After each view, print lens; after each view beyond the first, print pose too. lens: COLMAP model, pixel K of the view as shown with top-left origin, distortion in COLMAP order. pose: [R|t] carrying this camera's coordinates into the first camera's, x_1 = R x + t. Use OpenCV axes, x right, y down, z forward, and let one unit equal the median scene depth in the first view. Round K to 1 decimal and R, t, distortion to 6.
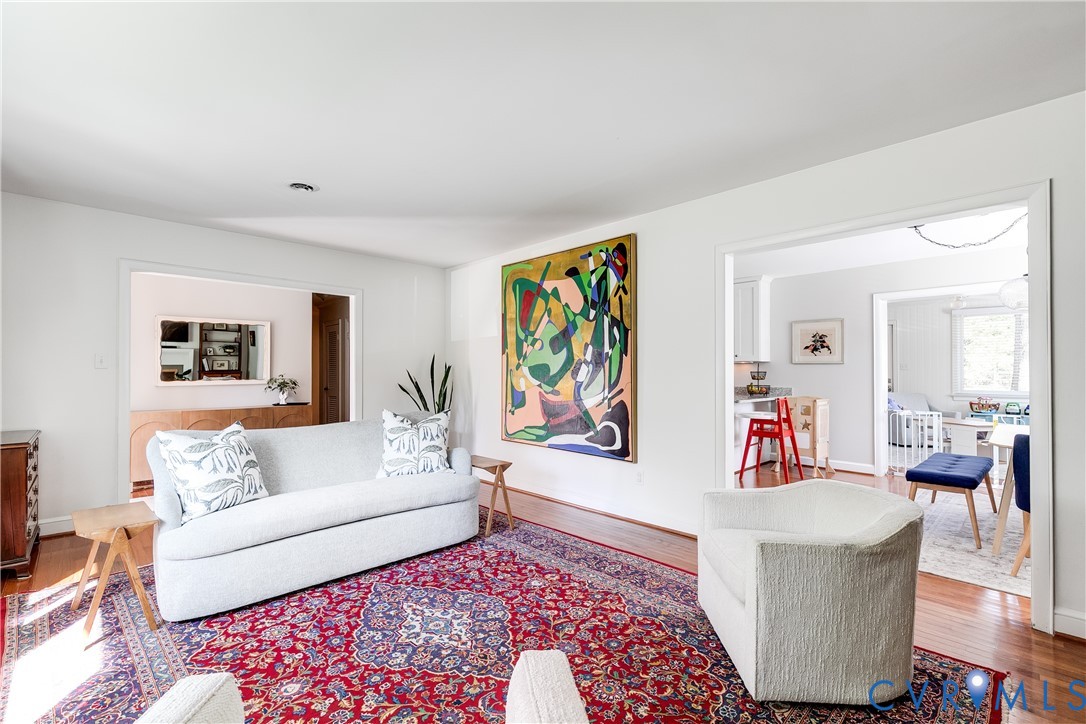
lens RADIAL K [[489.0, 0, 556.4], [0, 489.0, 368.7], [0, 0, 1]] dist [0.000410, -0.000357]
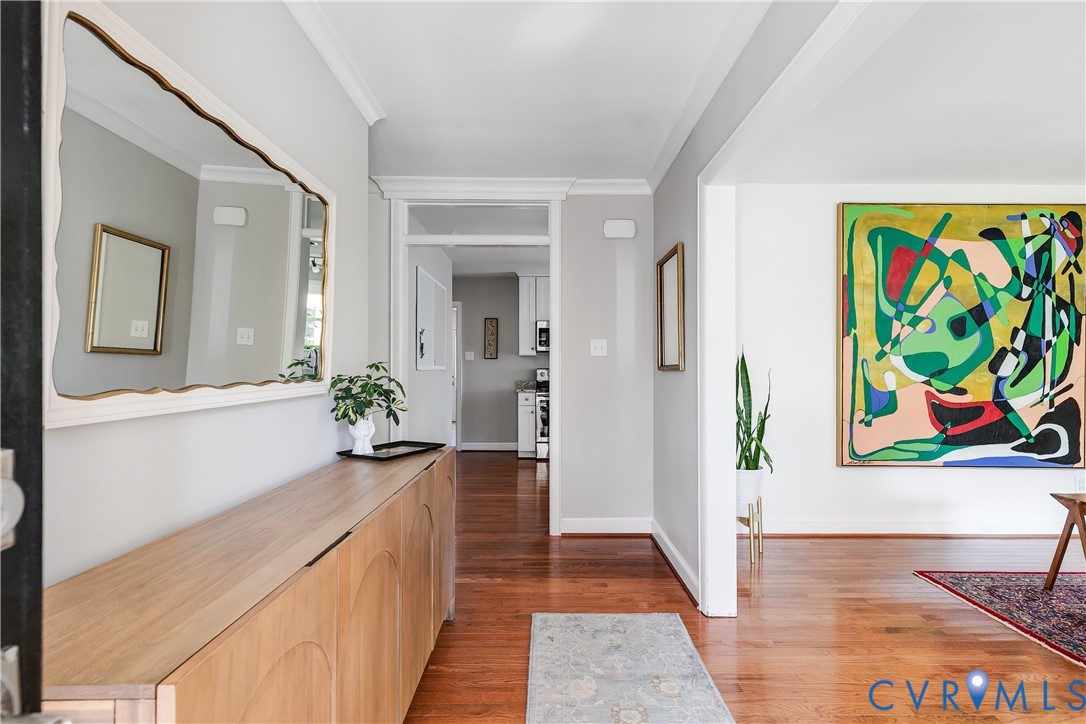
lens RADIAL K [[498.3, 0, 548.5], [0, 498.3, 365.6], [0, 0, 1]] dist [-0.000608, 0.000129]
pose [[0.696563, 0.005613, 0.717474, -1.291019], [-0.008579, 0.999963, 0.000507, 0.019413], [-0.717444, -0.006508, 0.696585, 1.210933]]
